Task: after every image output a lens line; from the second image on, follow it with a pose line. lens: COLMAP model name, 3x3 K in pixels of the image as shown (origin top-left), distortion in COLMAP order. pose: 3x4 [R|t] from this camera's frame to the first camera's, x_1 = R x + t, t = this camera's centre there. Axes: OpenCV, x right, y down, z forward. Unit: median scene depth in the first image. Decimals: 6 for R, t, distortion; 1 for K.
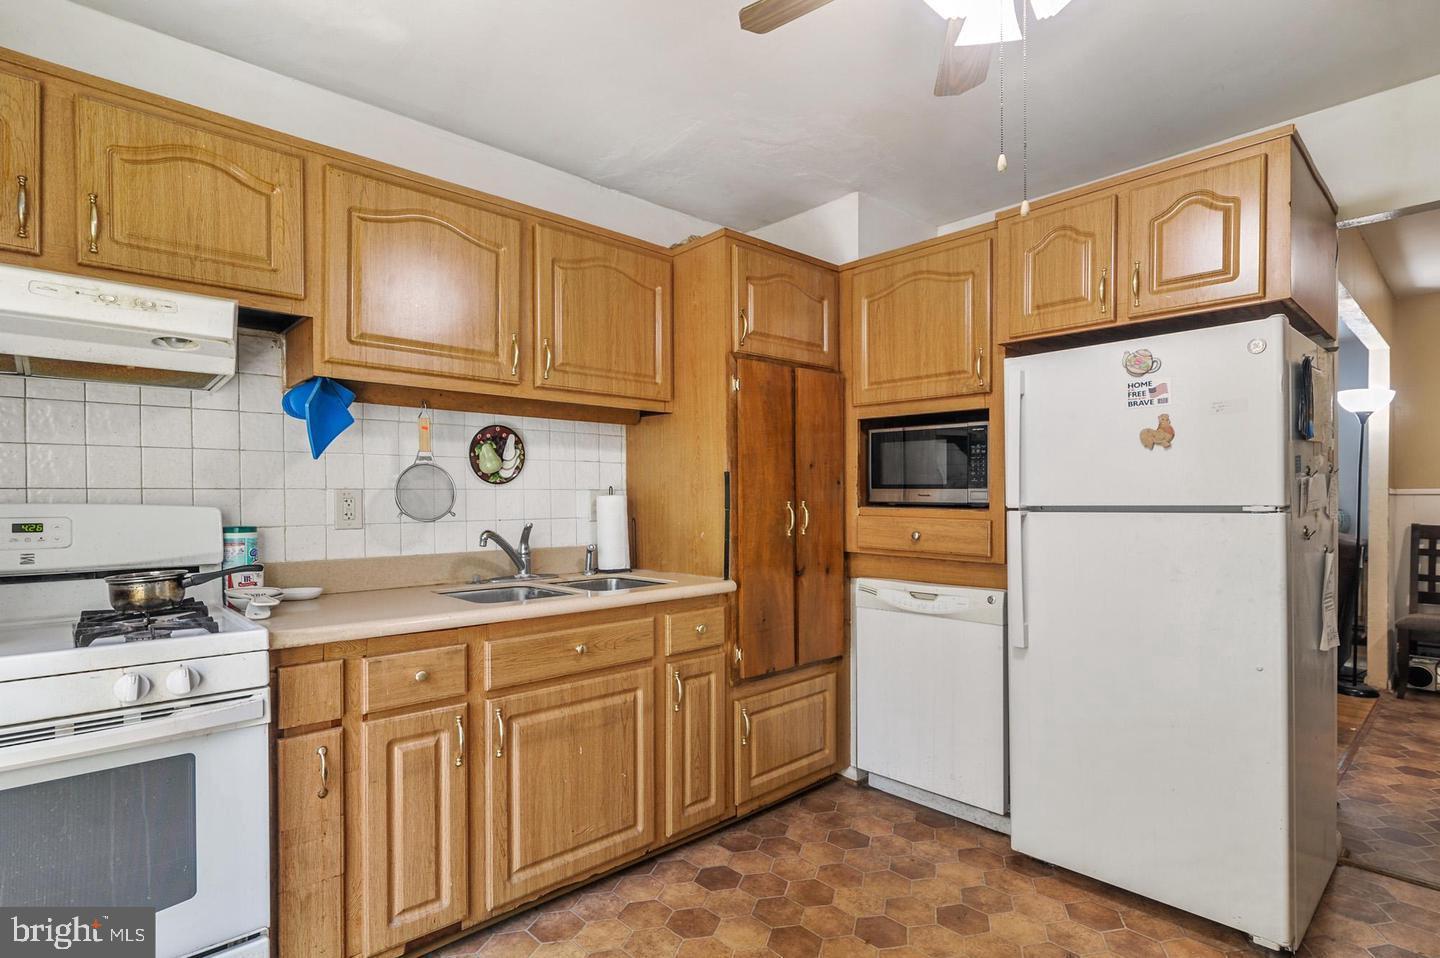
lens RADIAL K [[715.1, 0, 717.8], [0, 715.1, 501.6], [0, 0, 1]] dist [0.010672, -0.003306]
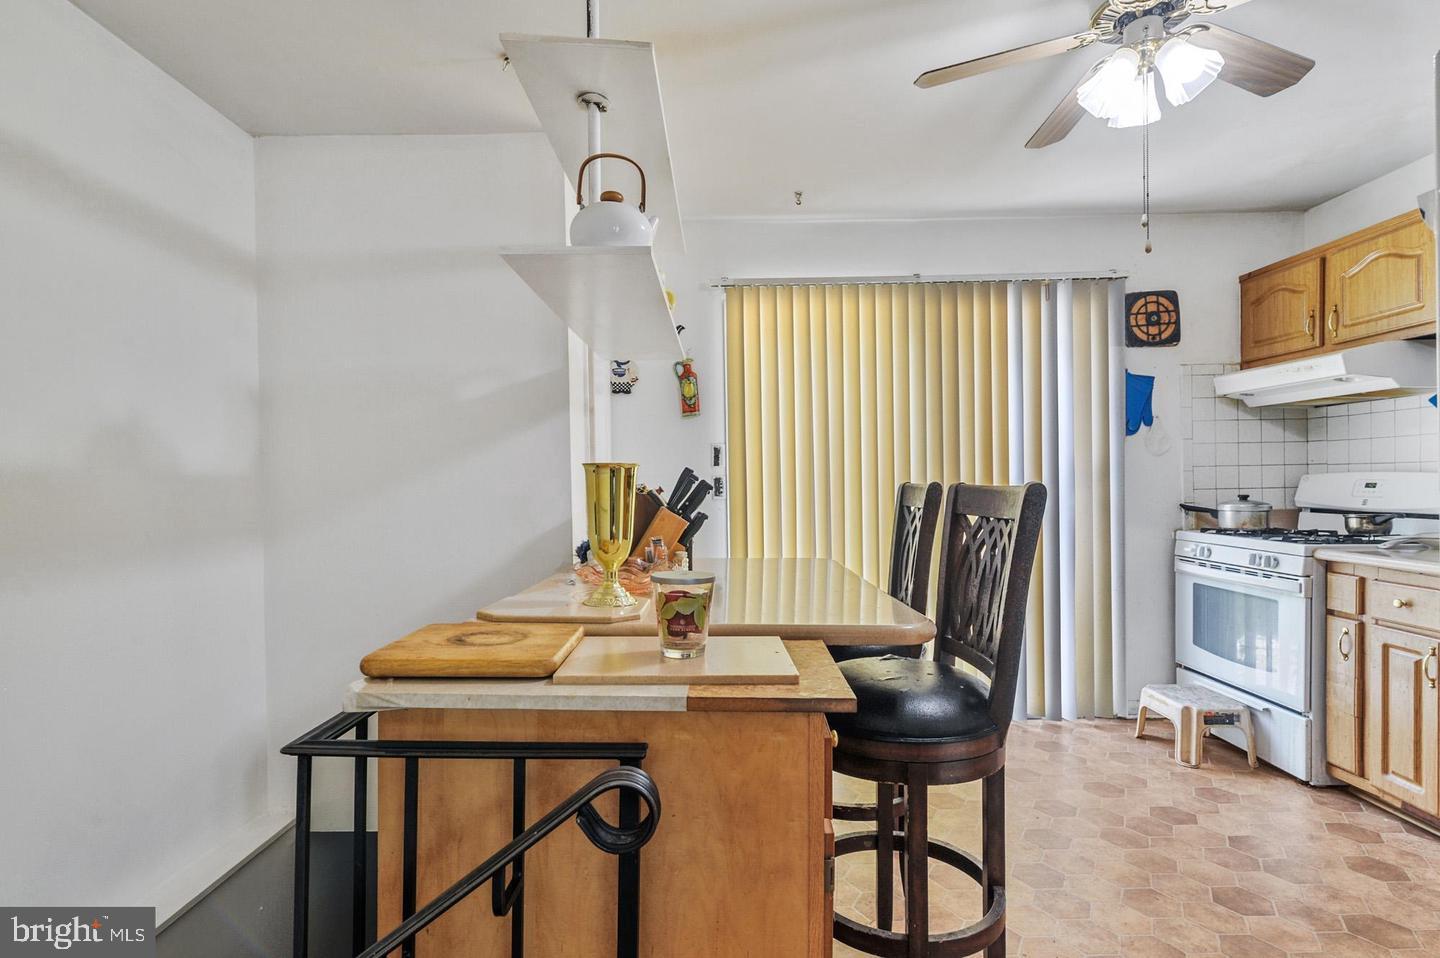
lens RADIAL K [[715.1, 0, 719.0], [0, 715.1, 494.3], [0, 0, 1]] dist [0.010672, -0.003306]
pose [[-0.676369, 0.028267, -0.736021, 1.178424], [0.015512, 0.999588, 0.024135, -0.008152], [0.736400, 0.004906, -0.676529, 0.815355]]
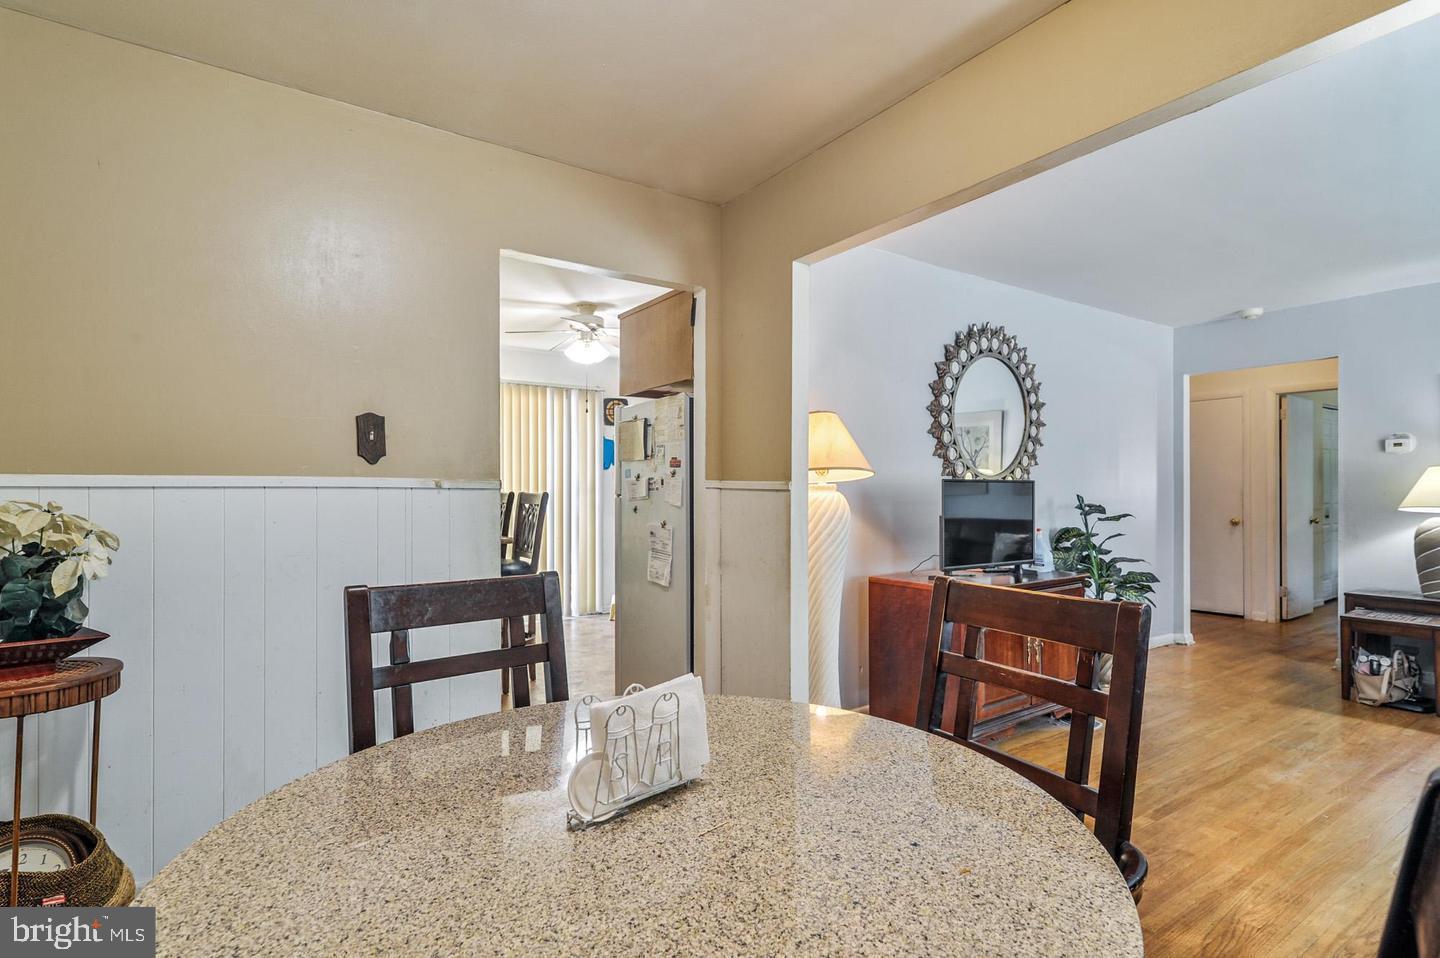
lens RADIAL K [[715.1, 0, 724.1], [0, 715.1, 480.2], [0, 0, 1]] dist [0.010672, -0.003306]
pose [[-0.136238, -0.006415, -0.990655, 2.469086], [-0.006331, 0.999964, -0.005605, -0.025879], [0.990656, 0.005508, -0.136274, 1.372142]]
